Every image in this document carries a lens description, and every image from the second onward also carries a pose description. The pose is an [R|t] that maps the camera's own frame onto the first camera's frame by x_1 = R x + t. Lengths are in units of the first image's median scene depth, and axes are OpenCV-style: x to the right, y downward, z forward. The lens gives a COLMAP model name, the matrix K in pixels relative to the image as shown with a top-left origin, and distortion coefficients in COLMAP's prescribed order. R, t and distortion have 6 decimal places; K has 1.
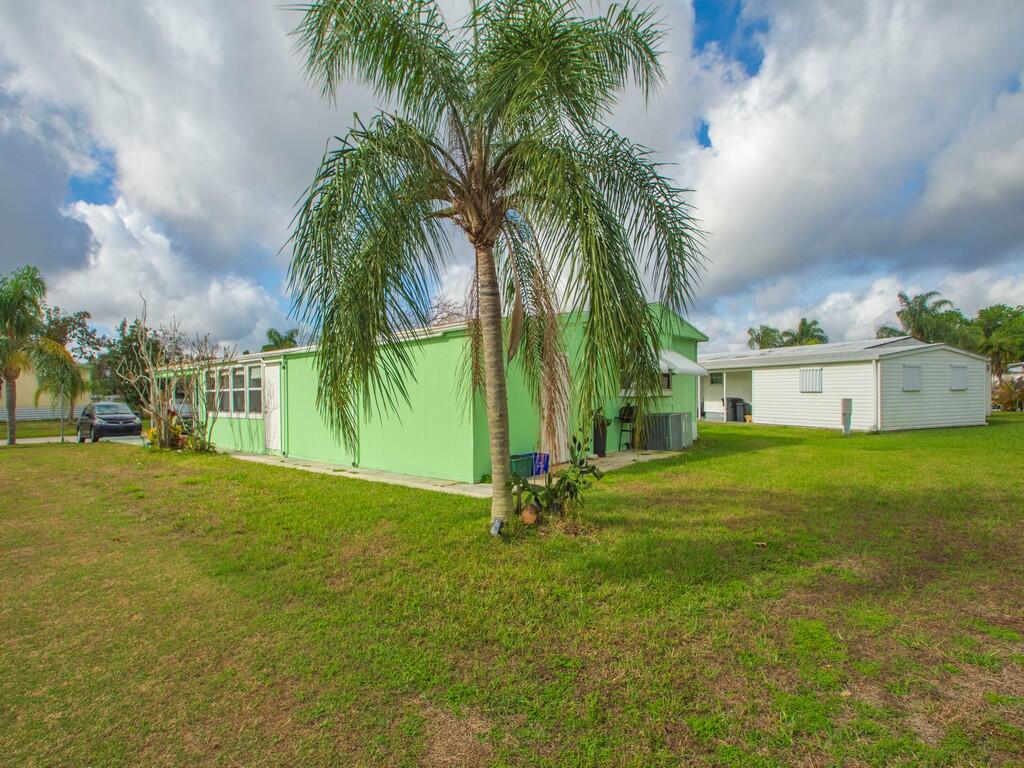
lens RADIAL K [[539.8, 0, 488.5], [0, 539.8, 384.4], [0, 0, 1]] dist [-0.014309, -0.007965]
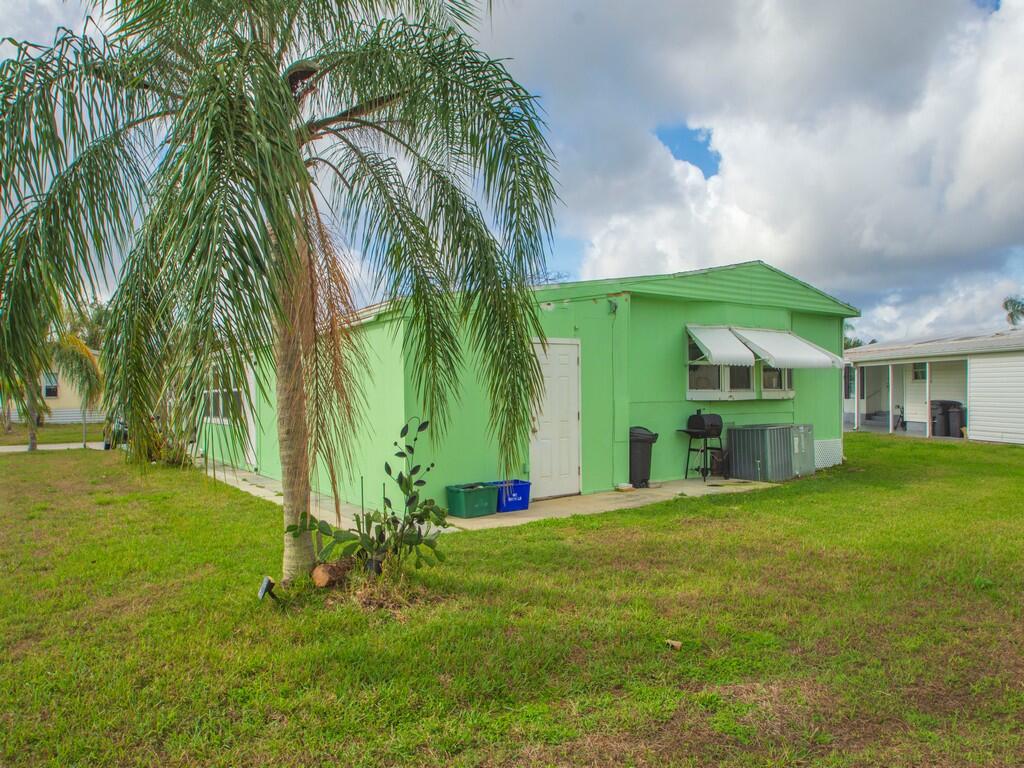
lens RADIAL K [[706.4, 0, 495.3], [0, 706.4, 392.6], [0, 0, 1]] dist [-0.037835, -0.002459]
pose [[0.968308, -0.000416, -0.249758, 0.167059], [0.005344, 0.999804, 0.019050, -0.003885], [0.249701, -0.019781, 0.968121, 0.053281]]
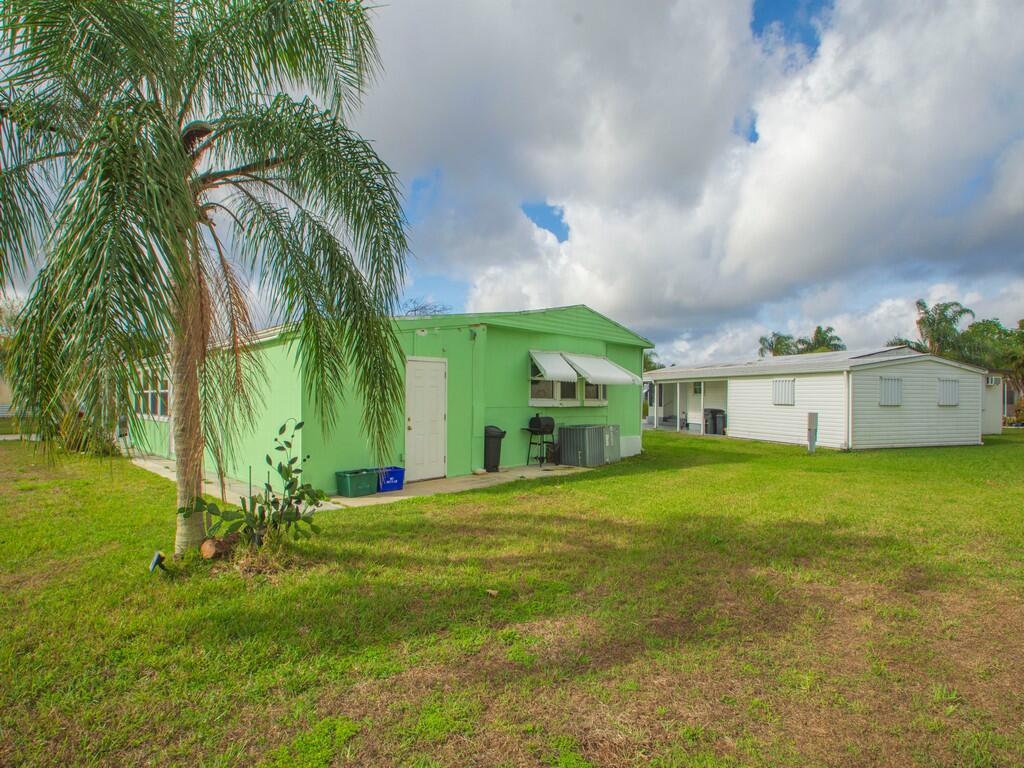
lens RADIAL K [[539.8, 0, 511.9], [0, 539.8, 386.9], [0, 0, 1]] dist [-0.014309, -0.007965]
pose [[0.998494, 0.017508, -0.051997, 0.188079], [-0.017641, 0.999842, -0.002103, -0.005790], [0.051952, 0.003017, 0.998645, 0.056546]]
